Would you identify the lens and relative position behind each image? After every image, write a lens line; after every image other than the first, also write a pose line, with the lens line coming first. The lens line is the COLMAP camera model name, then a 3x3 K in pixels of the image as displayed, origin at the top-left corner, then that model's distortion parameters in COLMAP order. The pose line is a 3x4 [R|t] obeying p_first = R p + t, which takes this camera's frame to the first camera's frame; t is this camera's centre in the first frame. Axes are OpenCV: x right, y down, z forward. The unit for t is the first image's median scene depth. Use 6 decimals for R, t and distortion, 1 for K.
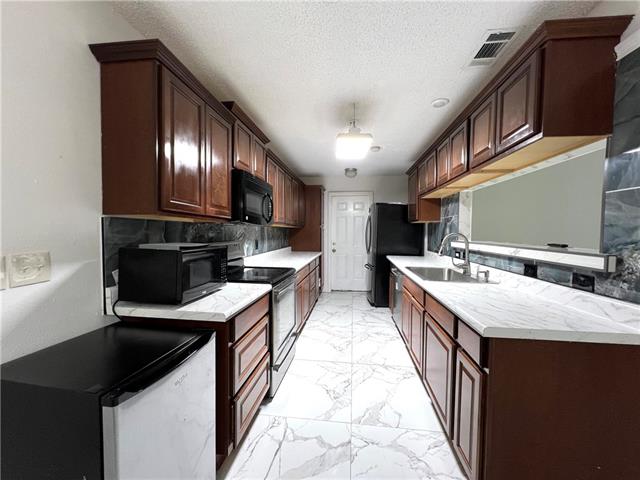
lens RADIAL K [[258.6, 0, 322.0], [0, 258.6, 242.3], [0, 0, 1]] dist [0.002292, 0.000443]
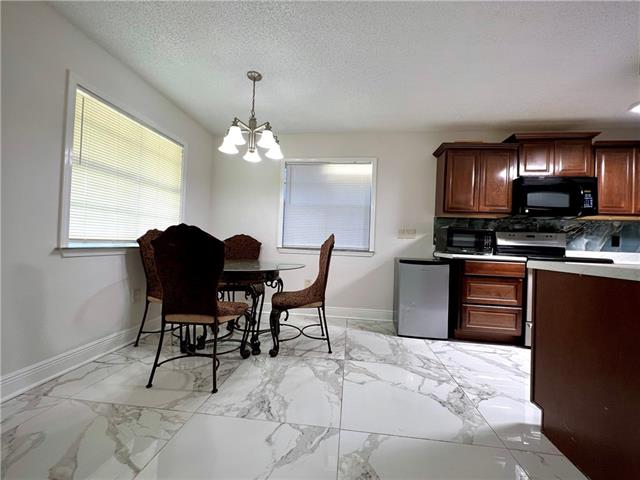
lens RADIAL K [[258.6, 0, 321.8], [0, 258.6, 240.7], [0, 0, 1]] dist [0.002292, 0.000443]
pose [[0.008625, -0.018059, -0.999800, 1.050767], [-0.081697, 0.996482, -0.018704, 0.172761], [0.996620, 0.081842, 0.007120, -0.052838]]
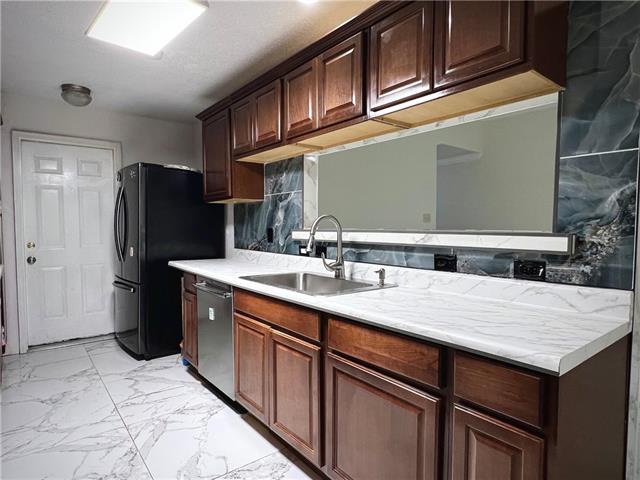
lens RADIAL K [[378.3, 0, 321.3], [0, 378.3, 243.7], [0, 0, 1]] dist [-0.000601, -0.000557]
pose [[0.701769, -0.038701, 0.711353, -0.179745], [0.033776, 0.999208, 0.021041, 0.016614], [-0.711603, 0.009261, 0.702520, 0.414312]]
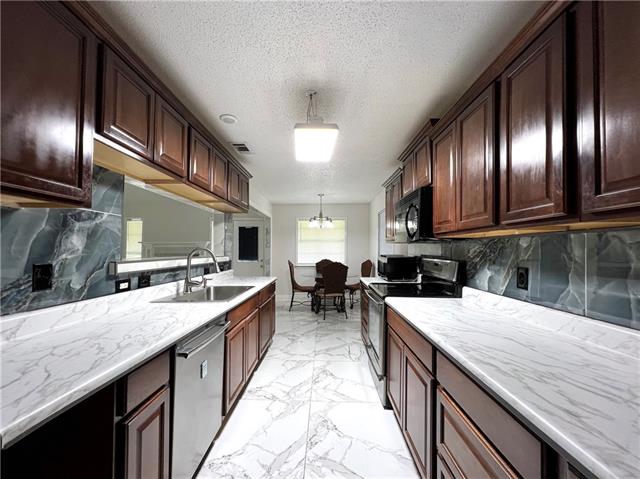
lens RADIAL K [[258.6, 0, 321.9], [0, 258.6, 245.1], [0, 0, 1]] dist [0.002292, 0.000443]
pose [[-0.993945, -0.014695, -0.108887, 0.219262], [-0.017694, 0.999489, 0.026623, -0.088025], [0.108440, 0.028389, -0.993698, 2.264711]]
